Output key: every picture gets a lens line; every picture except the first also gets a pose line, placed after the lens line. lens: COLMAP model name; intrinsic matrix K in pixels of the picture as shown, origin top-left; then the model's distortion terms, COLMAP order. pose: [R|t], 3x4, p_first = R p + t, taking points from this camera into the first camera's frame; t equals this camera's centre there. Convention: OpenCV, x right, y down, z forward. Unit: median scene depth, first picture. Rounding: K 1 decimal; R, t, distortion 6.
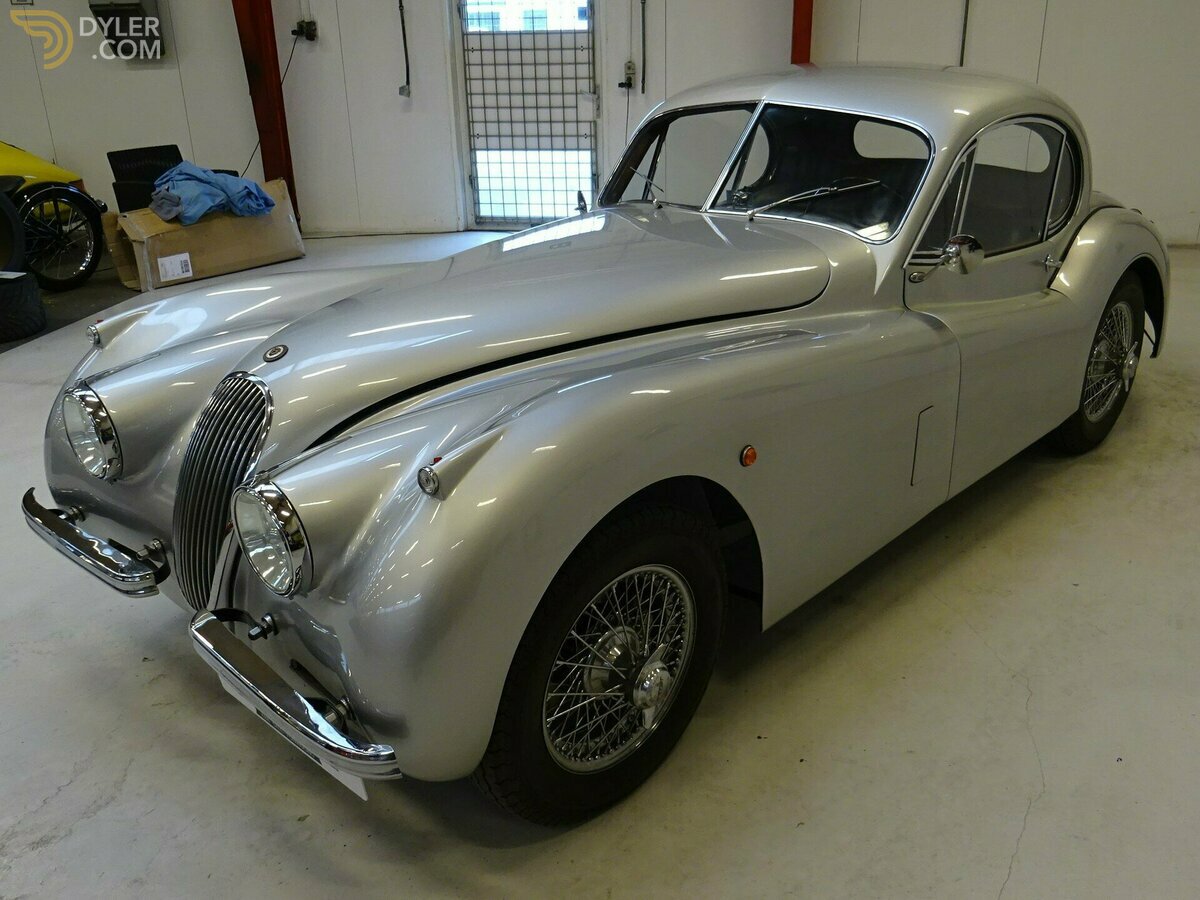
lens RADIAL K [[1025.9, 0, 600.0], [0, 1025.9, 450.0], [0, 0, 1]] dist [0.001195, 0.001622]
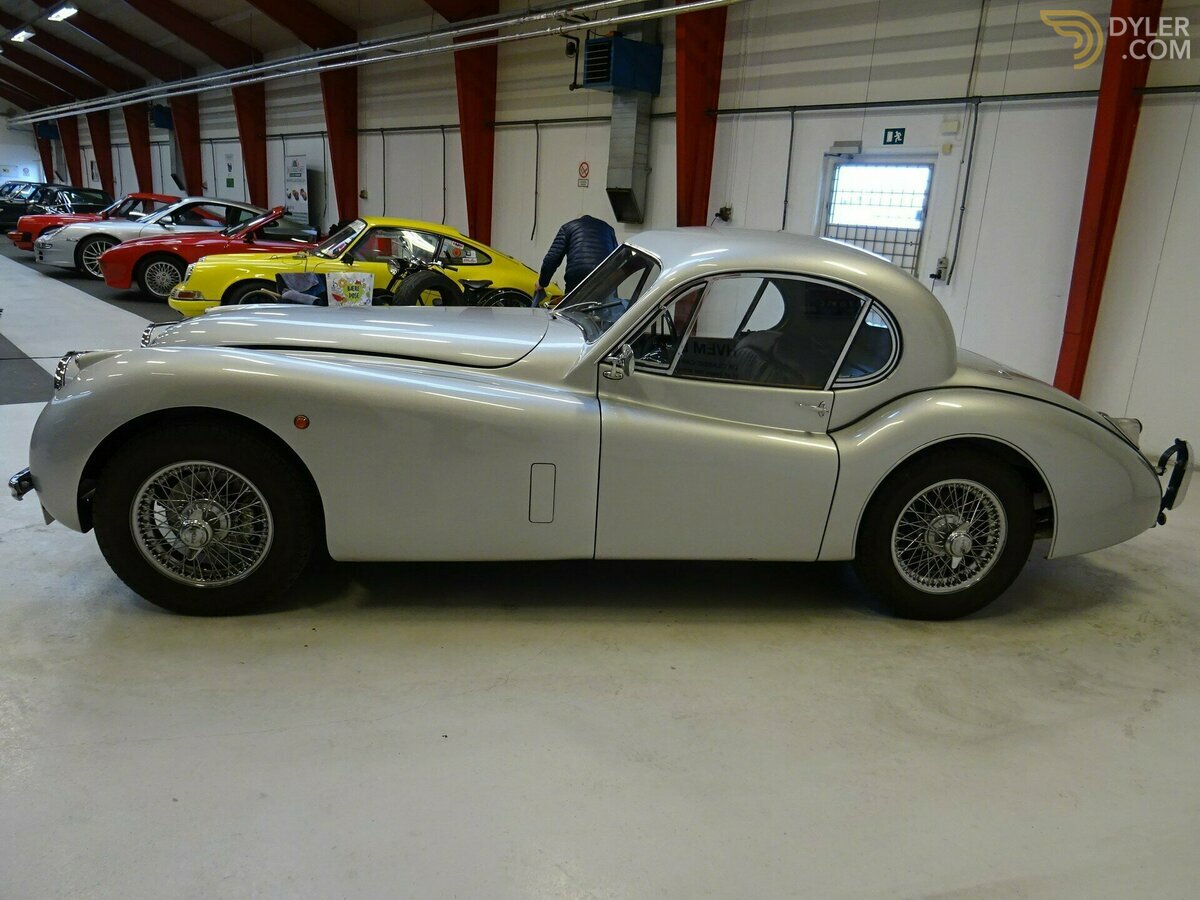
lens RADIAL K [[867.7, 0, 600.0], [0, 867.7, 450.0], [0, 0, 1]] dist [-0.006745, -0.000345]
pose [[0.774392, 0.227204, -0.590505, 0.353398], [-0.312073, 0.949034, -0.044102, -0.010936], [0.550389, 0.218433, 0.805828, 0.053227]]
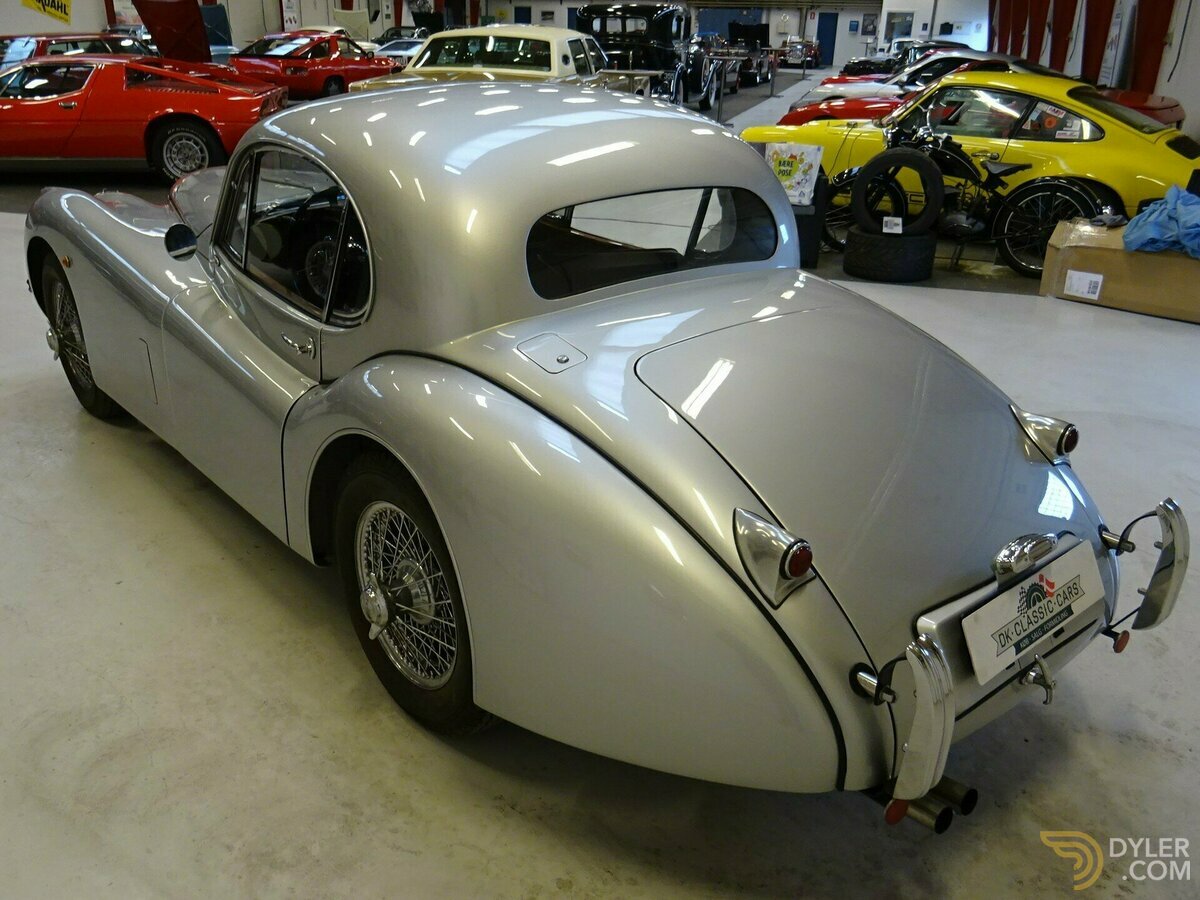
lens RADIAL K [[1025.9, 0, 600.0], [0, 1025.9, 450.0], [0, 0, 1]] dist [0.001195, 0.001622]
pose [[-0.100008, 0.396238, -0.912685, 0.506102], [-0.397919, 0.824807, 0.401689, -0.226588], [0.911953, 0.403347, 0.075183, 0.508834]]
